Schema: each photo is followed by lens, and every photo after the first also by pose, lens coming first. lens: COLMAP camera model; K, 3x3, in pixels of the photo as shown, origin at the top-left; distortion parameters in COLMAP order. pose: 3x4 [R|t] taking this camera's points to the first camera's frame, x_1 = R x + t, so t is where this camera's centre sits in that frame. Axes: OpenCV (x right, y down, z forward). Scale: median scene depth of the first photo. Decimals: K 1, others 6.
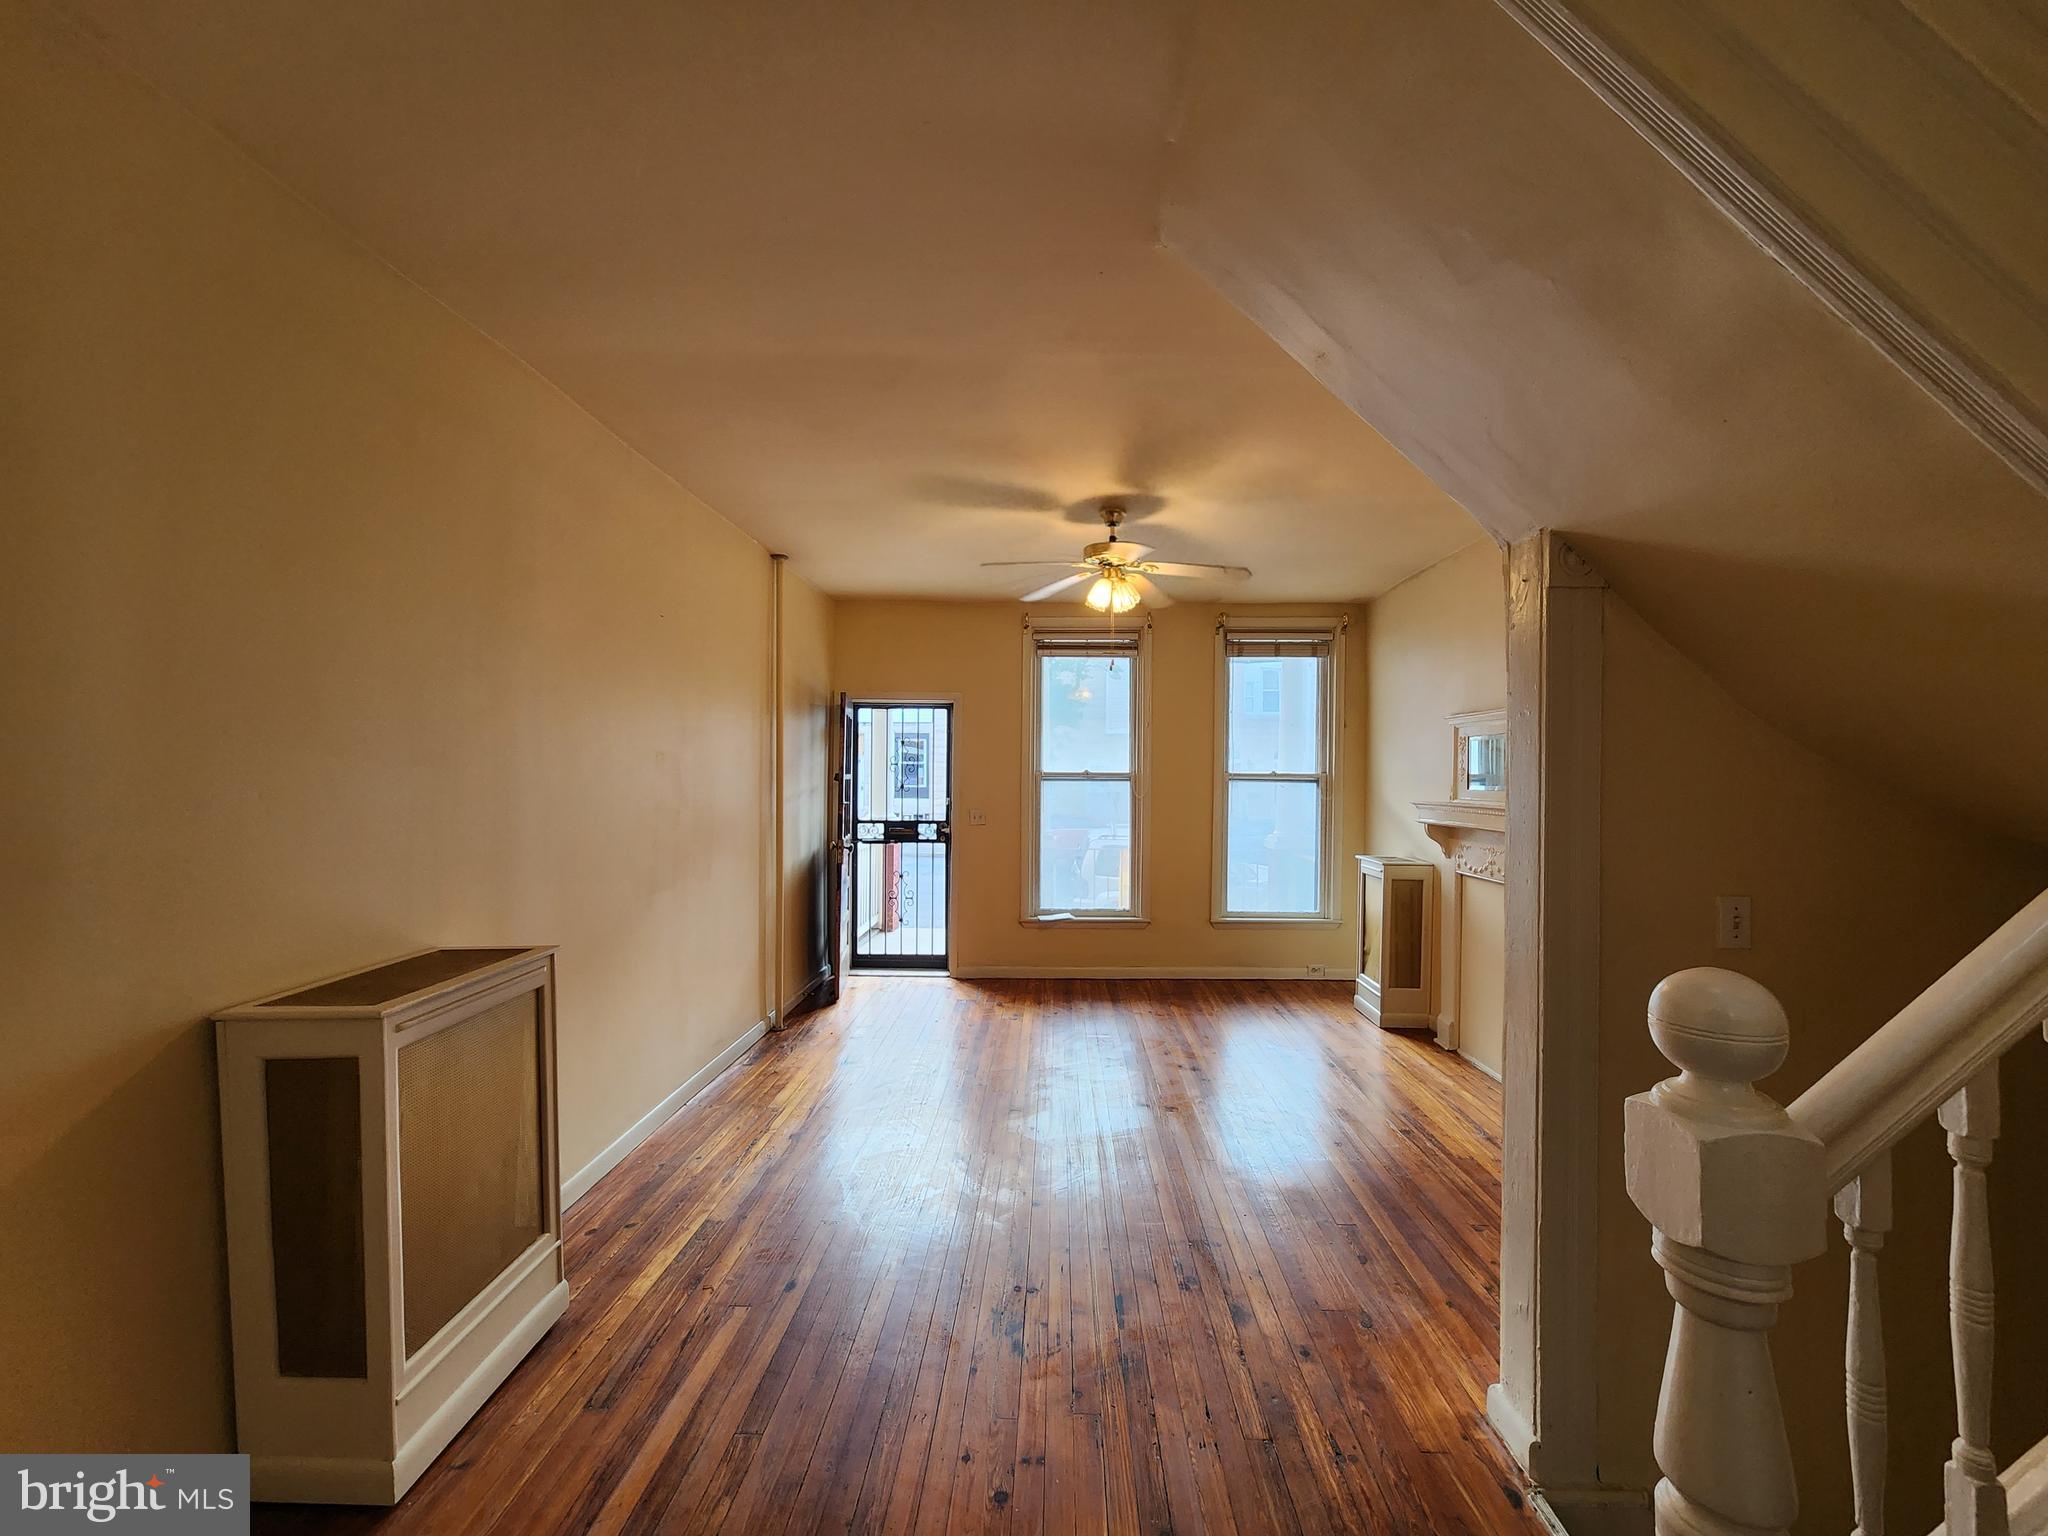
lens RADIAL K [[825.2, 0, 1024.2], [0, 825.2, 771.8], [0, 0, 1]] dist [-0.001943, -0.000112]
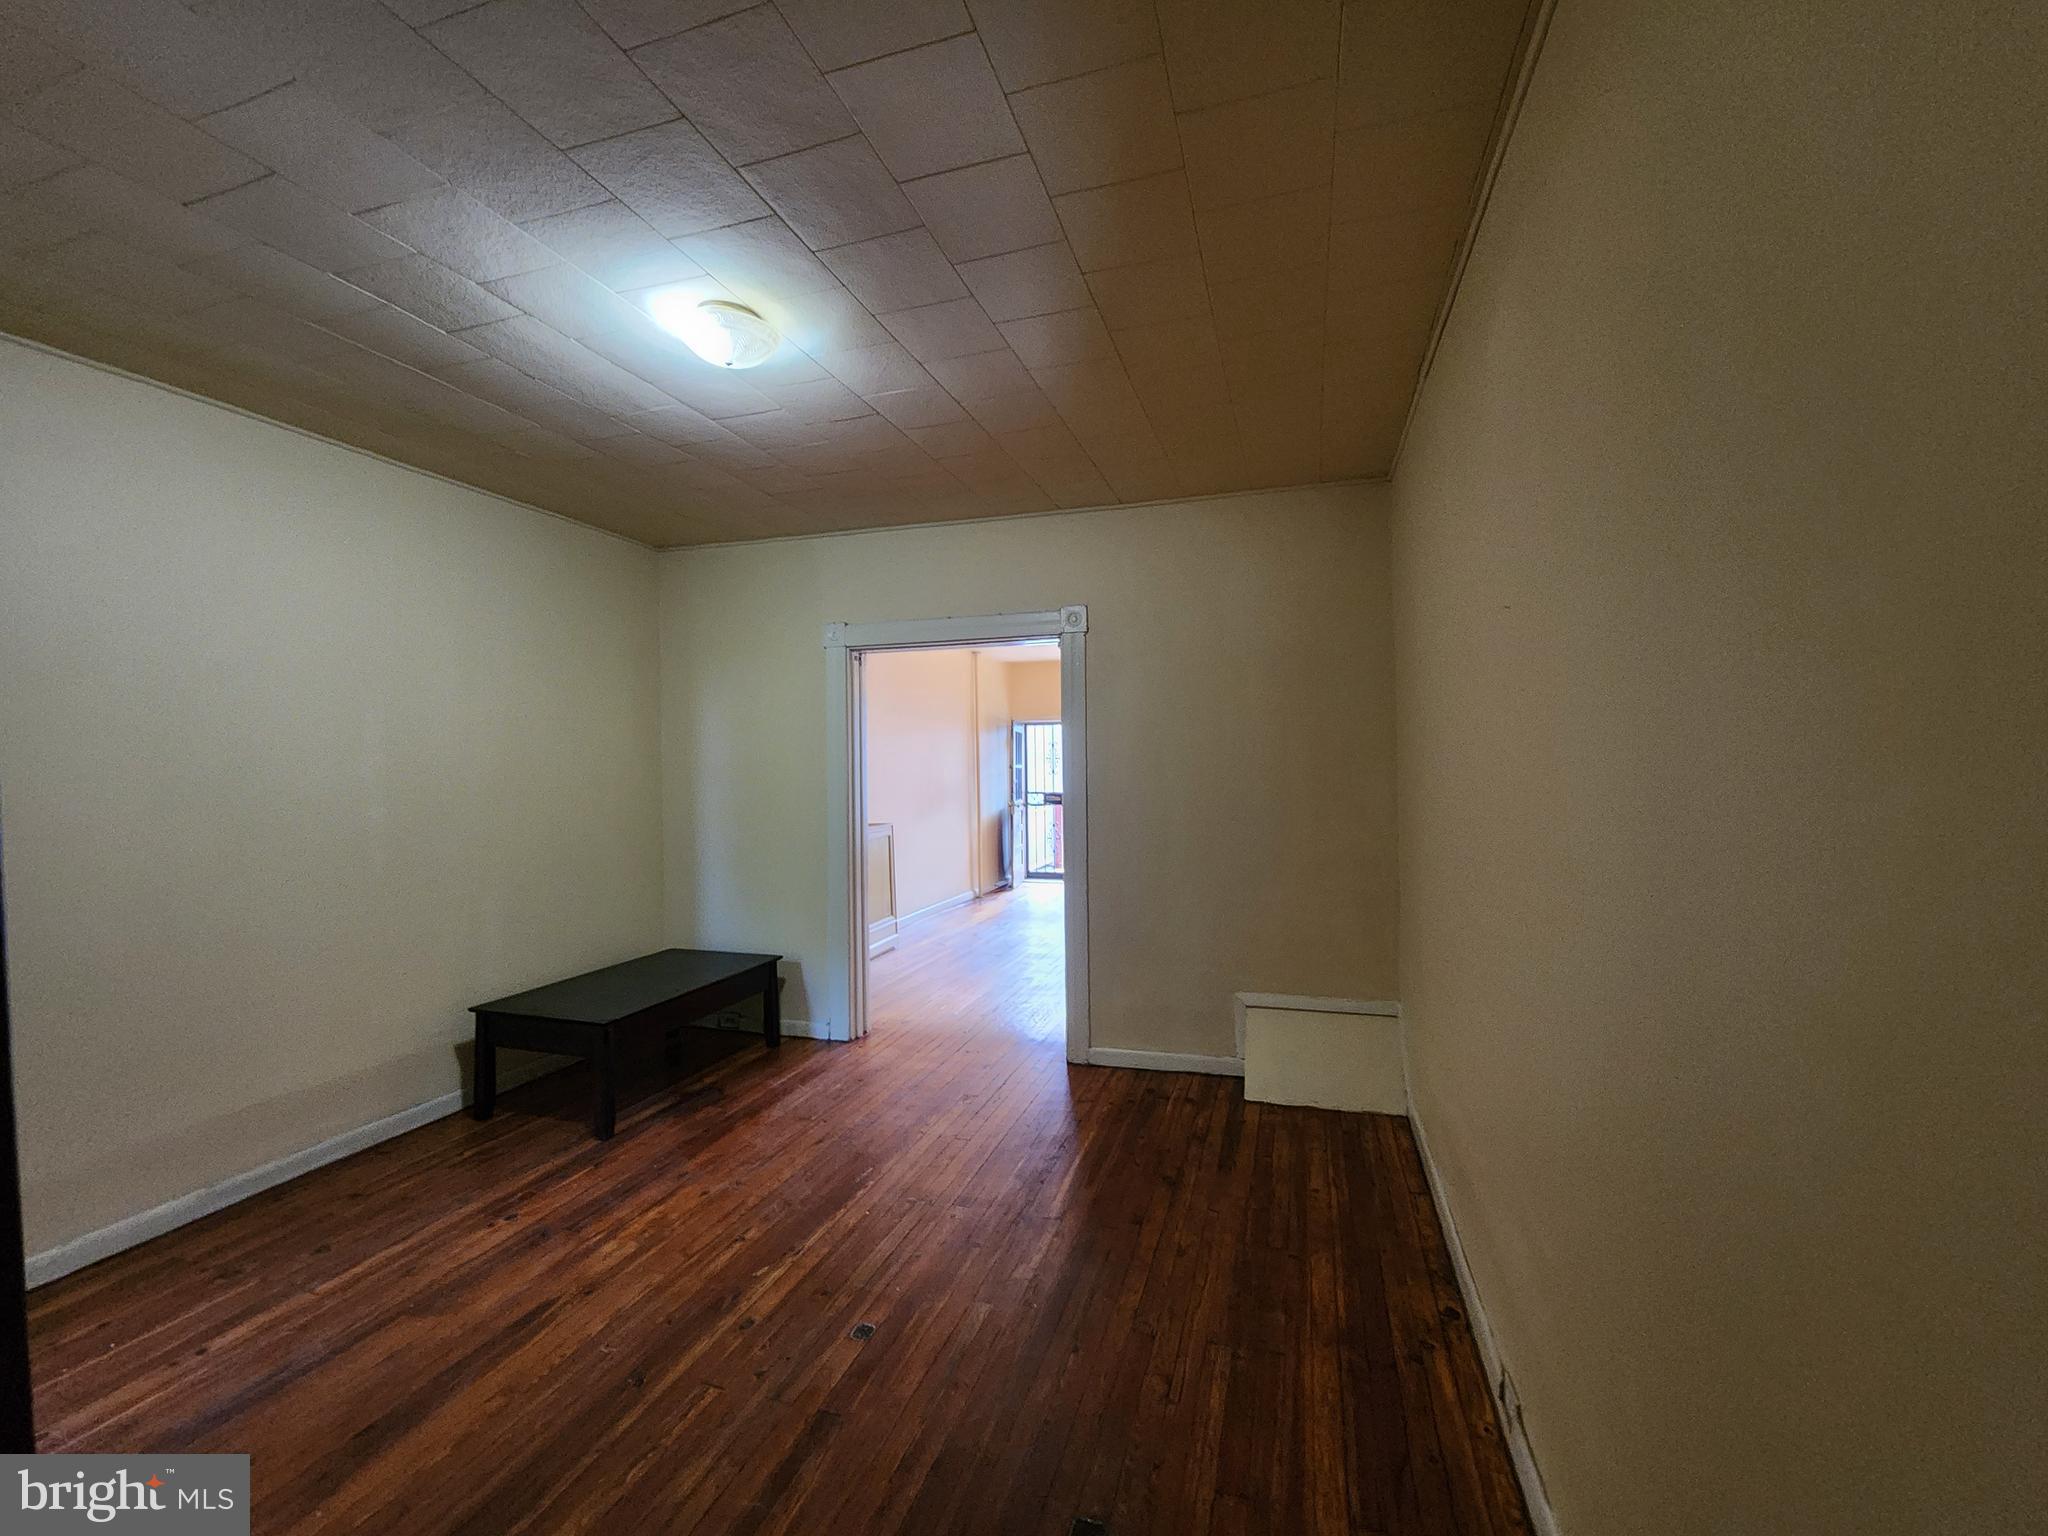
lens RADIAL K [[825.2, 0, 1026.7], [0, 825.2, 767.5], [0, 0, 1]] dist [-0.001943, -0.000112]
pose [[0.963552, -0.013042, -0.267204, 0.264917], [0.014038, 0.999900, 0.001817, 0.005485], [0.267154, -0.005501, 0.963638, -0.672217]]
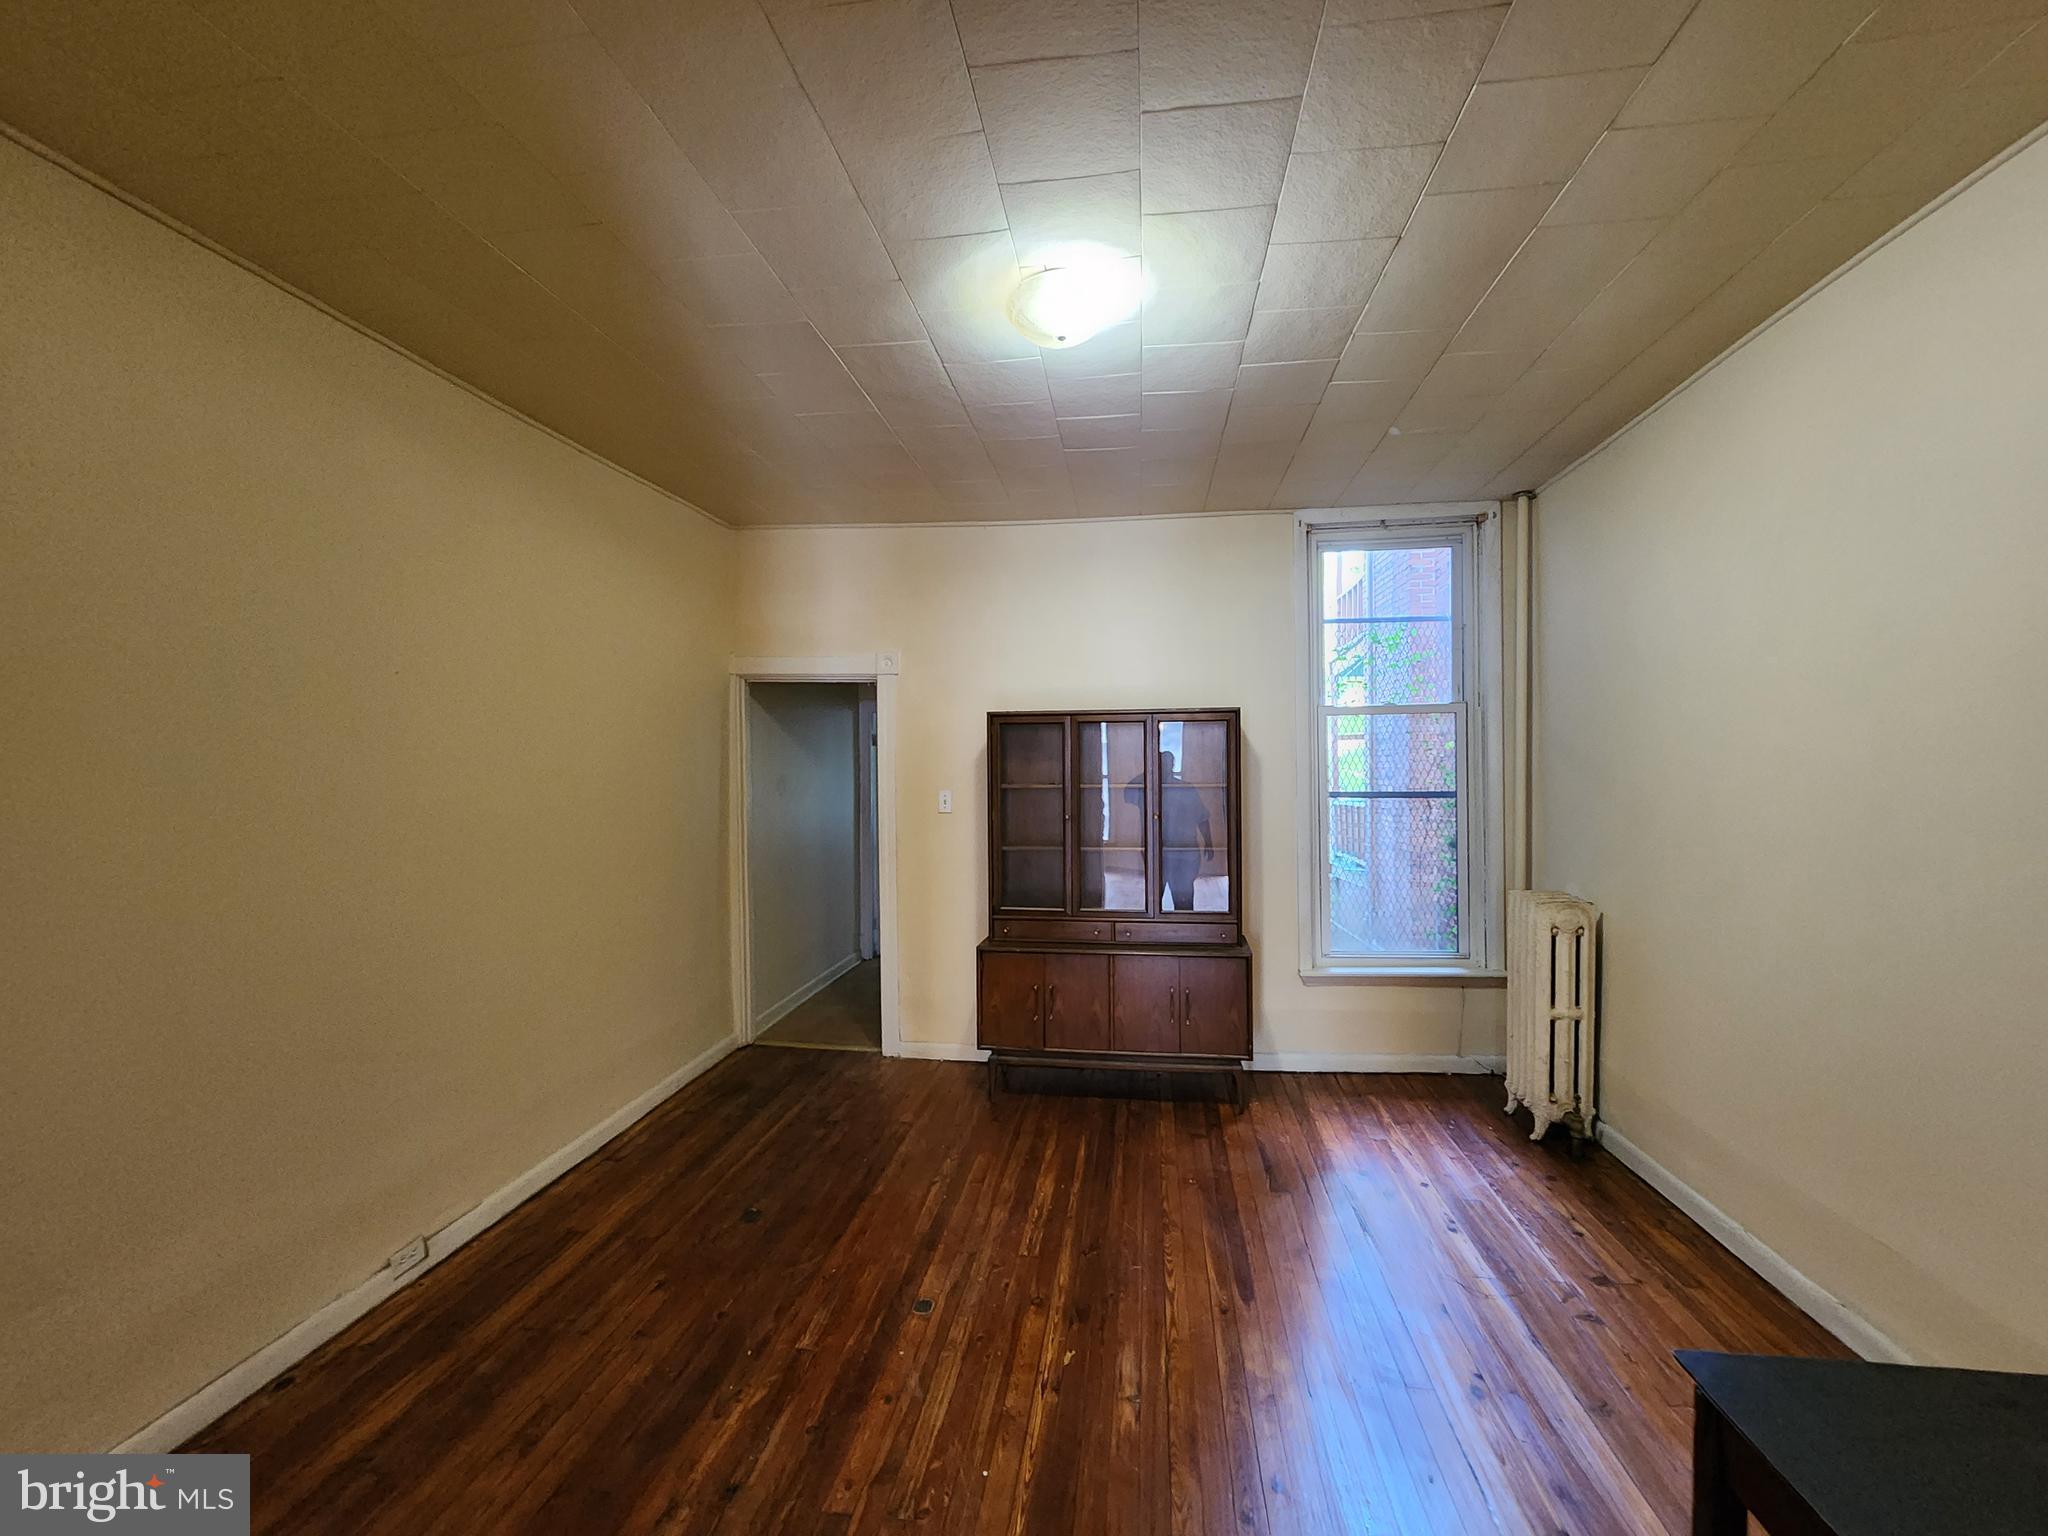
lens RADIAL K [[825.2, 0, 1039.5], [0, 825.2, 764.6], [0, 0, 1]] dist [-0.001943, -0.000112]
pose [[-0.997064, 0.009563, 0.075974, -1.132724], [0.009338, 0.999951, -0.003322, -0.021738], [-0.076002, -0.002603, -0.997104, 3.213440]]
